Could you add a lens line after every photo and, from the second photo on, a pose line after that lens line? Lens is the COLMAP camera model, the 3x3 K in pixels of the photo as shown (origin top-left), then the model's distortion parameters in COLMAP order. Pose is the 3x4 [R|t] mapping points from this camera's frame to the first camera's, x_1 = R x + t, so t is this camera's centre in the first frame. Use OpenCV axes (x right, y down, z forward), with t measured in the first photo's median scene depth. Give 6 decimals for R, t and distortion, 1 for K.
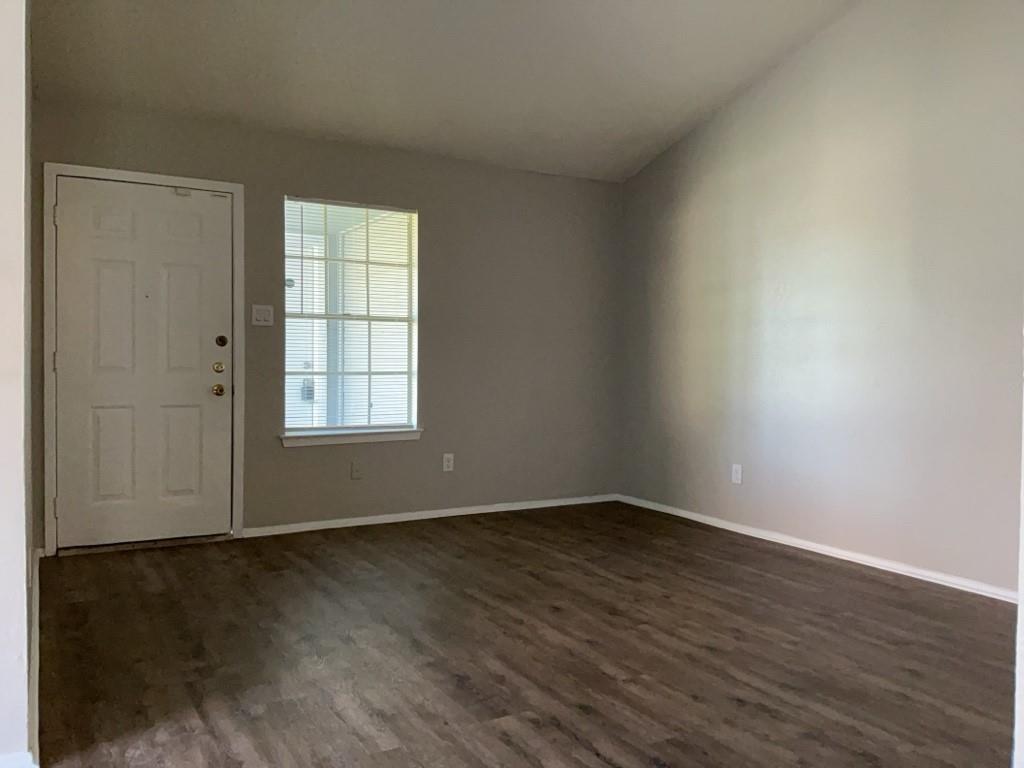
lens RADIAL K [[811.5, 0, 508.9], [0, 811.5, 379.2], [0, 0, 1]] dist [0.078840, -0.154725]
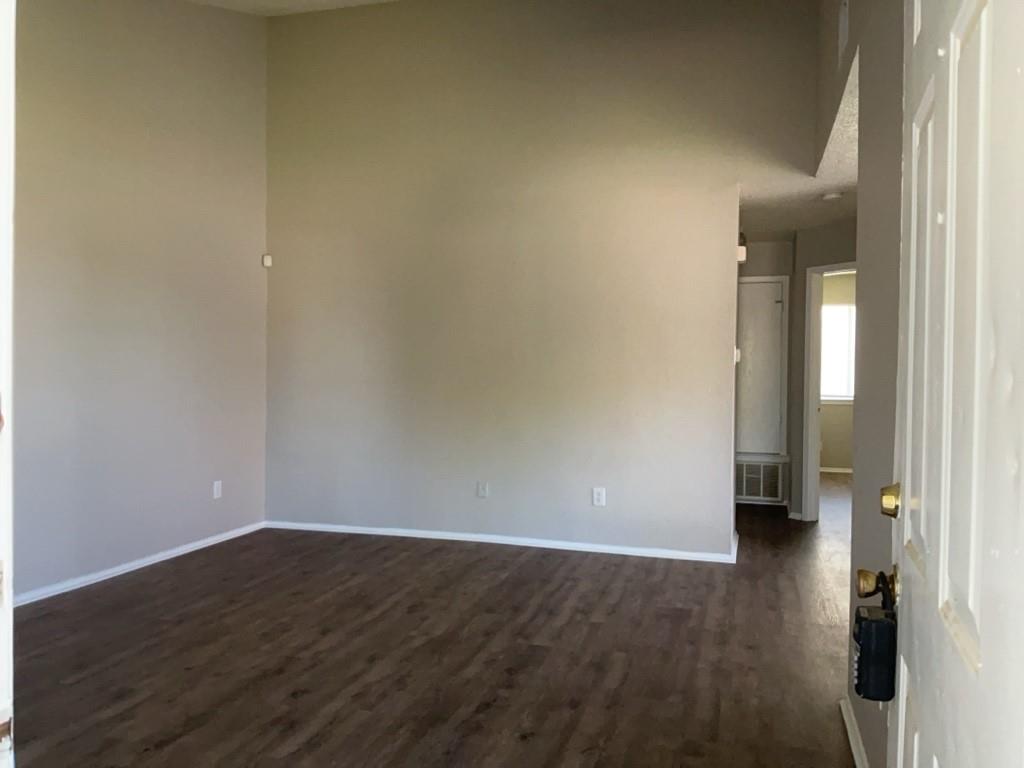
lens RADIAL K [[811.5, 0, 509.1], [0, 811.5, 383.5], [0, 0, 1]] dist [0.078840, -0.154725]
pose [[-0.691013, -0.033507, 0.722065, -0.619446], [-0.000381, 0.998942, 0.045991, -0.075322], [-0.722842, 0.031505, -0.690295, 1.240863]]
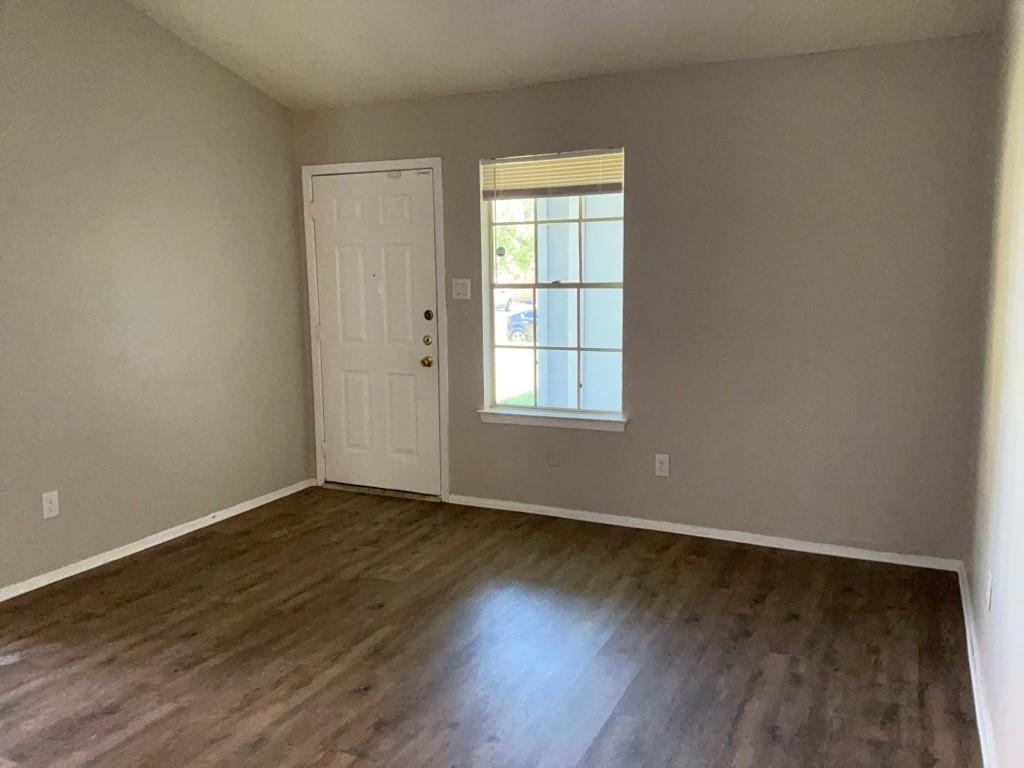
lens RADIAL K [[811.5, 0, 513.4], [0, 811.5, 381.9], [0, 0, 1]] dist [0.078840, -0.154725]
pose [[0.565036, 0.099315, -0.819067, 0.674996], [-0.001761, 0.992872, 0.119174, -0.101839], [0.825064, -0.065895, 0.561183, 0.596965]]
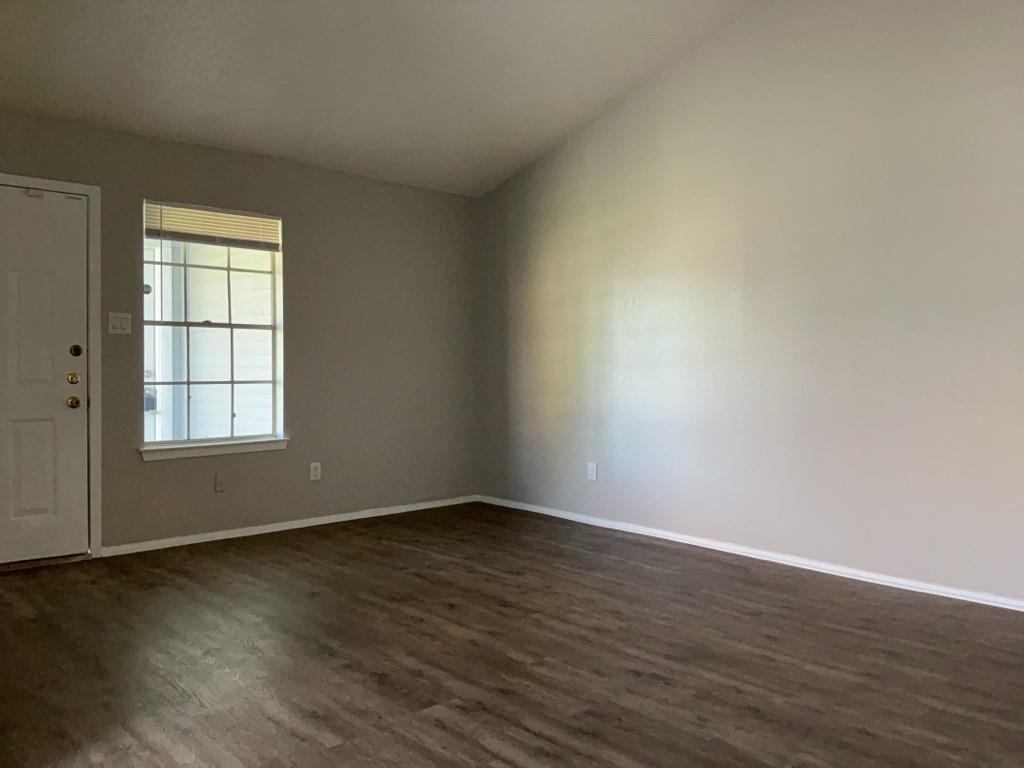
lens RADIAL K [[811.5, 0, 506.8], [0, 811.5, 378.7], [0, 0, 1]] dist [0.078840, -0.154725]
pose [[0.975805, -0.009622, 0.218433, -0.086152], [0.010542, 0.999940, -0.003048, -0.007112], [-0.218390, 0.005277, 0.975847, -0.041286]]
